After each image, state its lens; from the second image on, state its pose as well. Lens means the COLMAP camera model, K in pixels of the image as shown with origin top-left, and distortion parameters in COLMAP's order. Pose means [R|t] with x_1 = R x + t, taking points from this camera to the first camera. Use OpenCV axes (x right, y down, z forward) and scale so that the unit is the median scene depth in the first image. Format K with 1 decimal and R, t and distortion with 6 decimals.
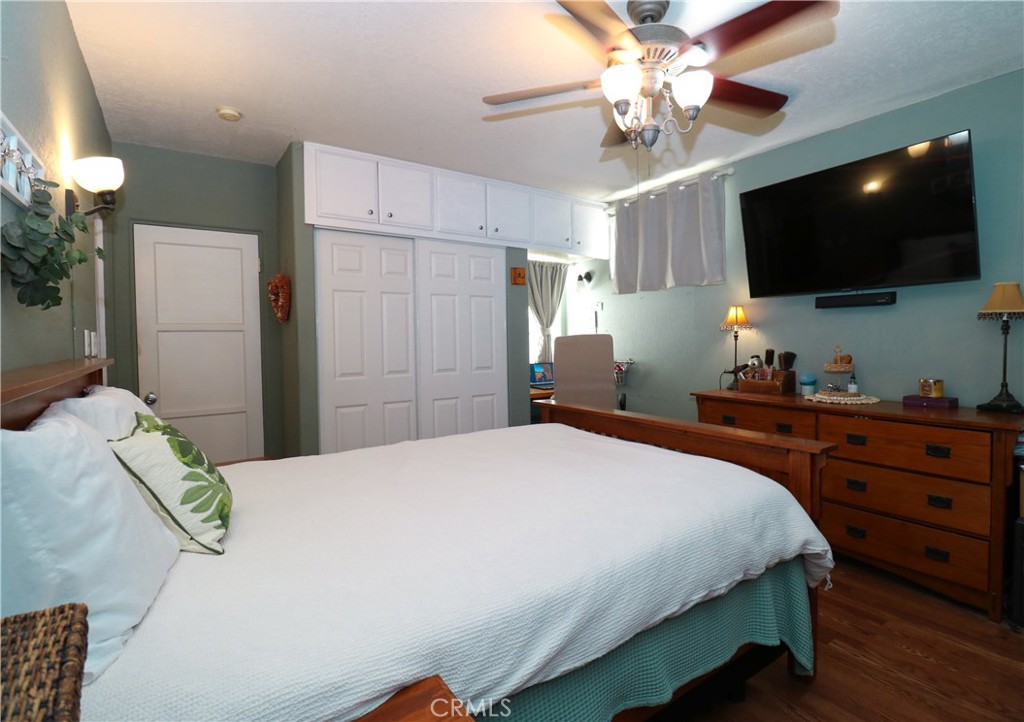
lens RADIAL K [[501.6, 0, 509.5], [0, 501.6, 350.0], [0, 0, 1]] dist [0.000602, -0.000044]
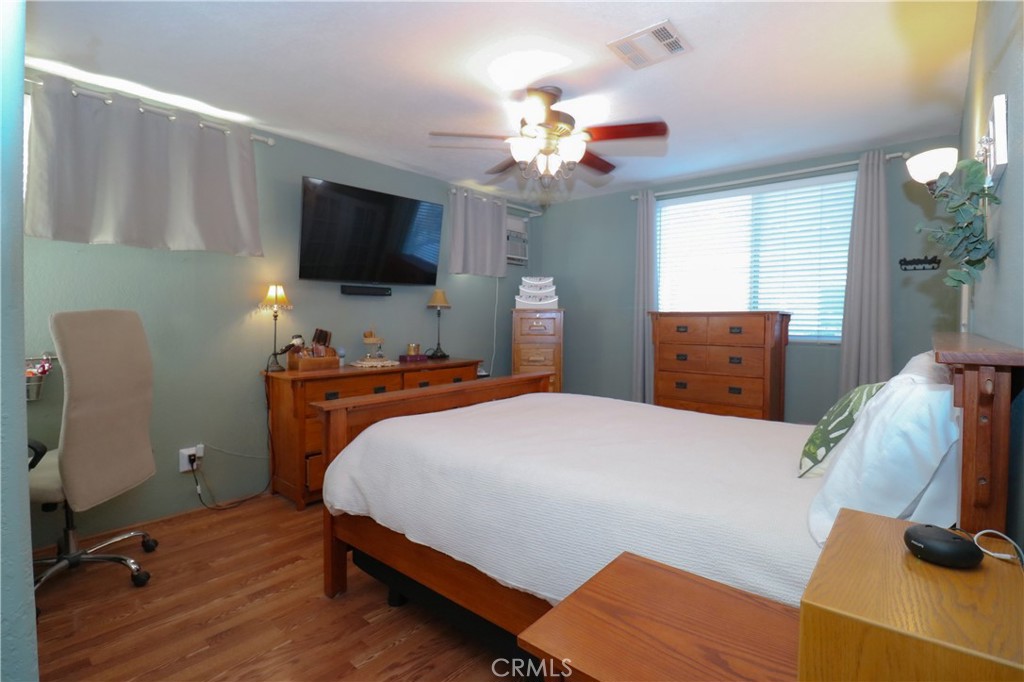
lens RADIAL K [[492.6, 0, 510.4], [0, 492.6, 329.0], [0, 0, 1]] dist [-0.001654, -0.017303]
pose [[-0.275843, -0.000972, 0.961202, -0.624734], [0.032085, 0.999433, 0.010218, 0.002287], [-0.960667, 0.033659, -0.275655, 0.904005]]
